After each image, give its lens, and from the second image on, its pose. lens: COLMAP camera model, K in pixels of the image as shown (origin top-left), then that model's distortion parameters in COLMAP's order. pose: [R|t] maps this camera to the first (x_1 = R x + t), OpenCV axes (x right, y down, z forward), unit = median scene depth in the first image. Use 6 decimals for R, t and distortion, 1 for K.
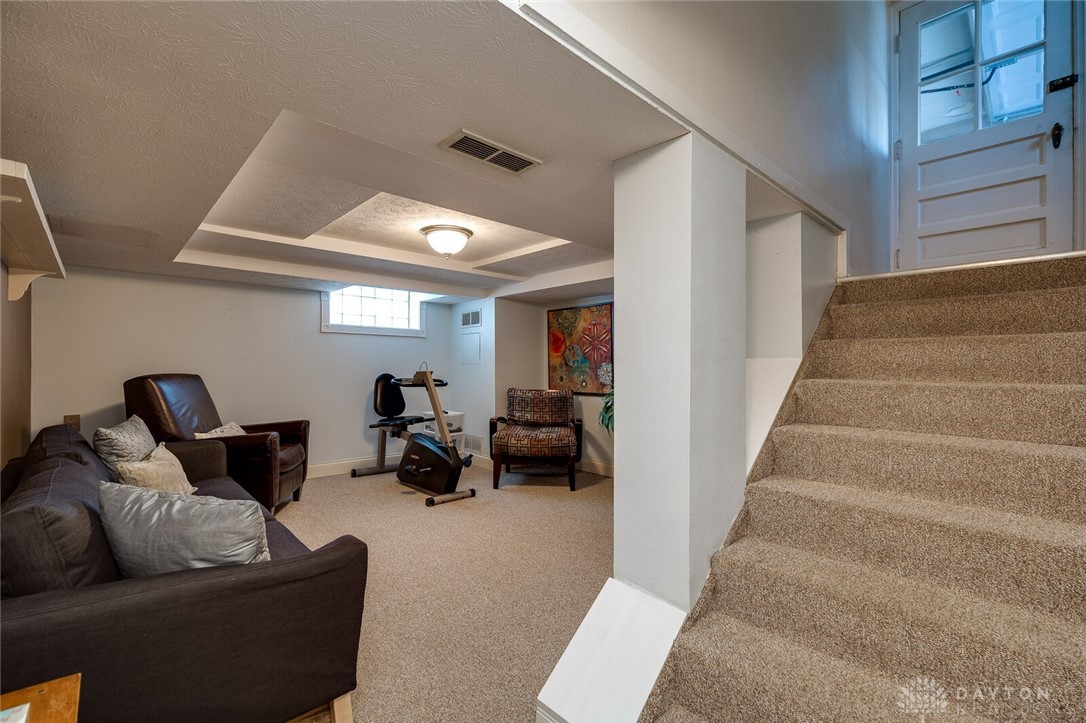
lens RADIAL K [[474.0, 0, 541.9], [0, 474.0, 356.6], [0, 0, 1]] dist [-0.001400, 0.000424]
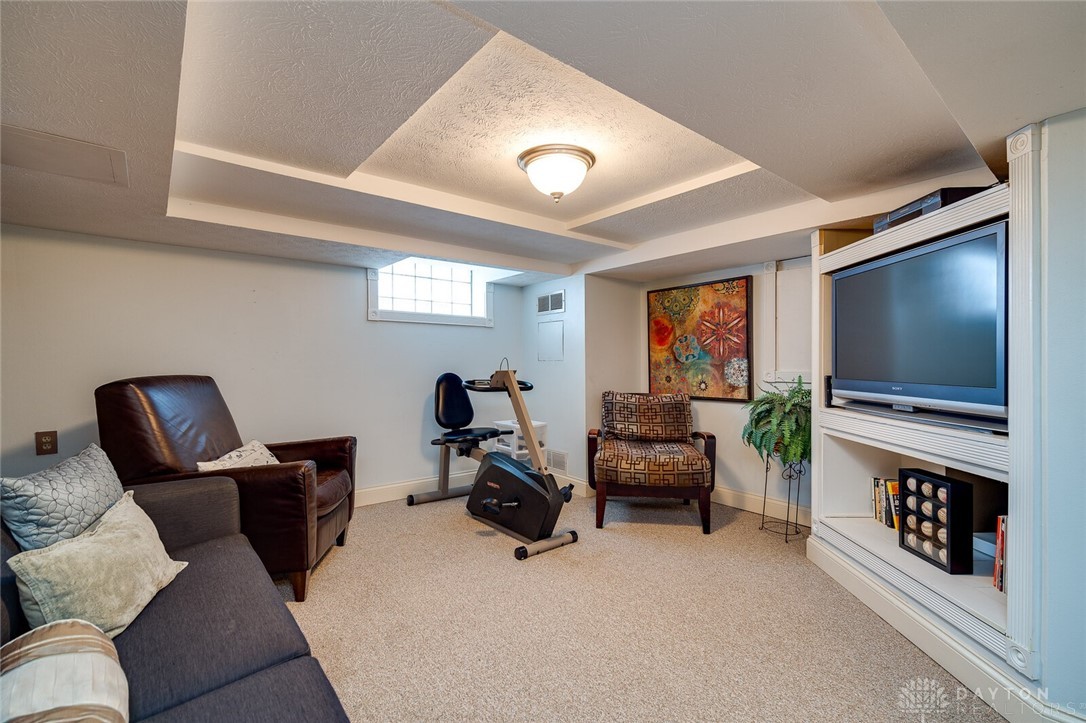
lens RADIAL K [[474.0, 0, 542.3], [0, 474.0, 362.7], [0, 0, 1]] dist [-0.001400, 0.000424]
pose [[0.997600, -0.003615, -0.069145, -0.137250], [0.005184, 0.999733, 0.022523, 0.002449], [0.069045, -0.022827, 0.997352, 0.262260]]
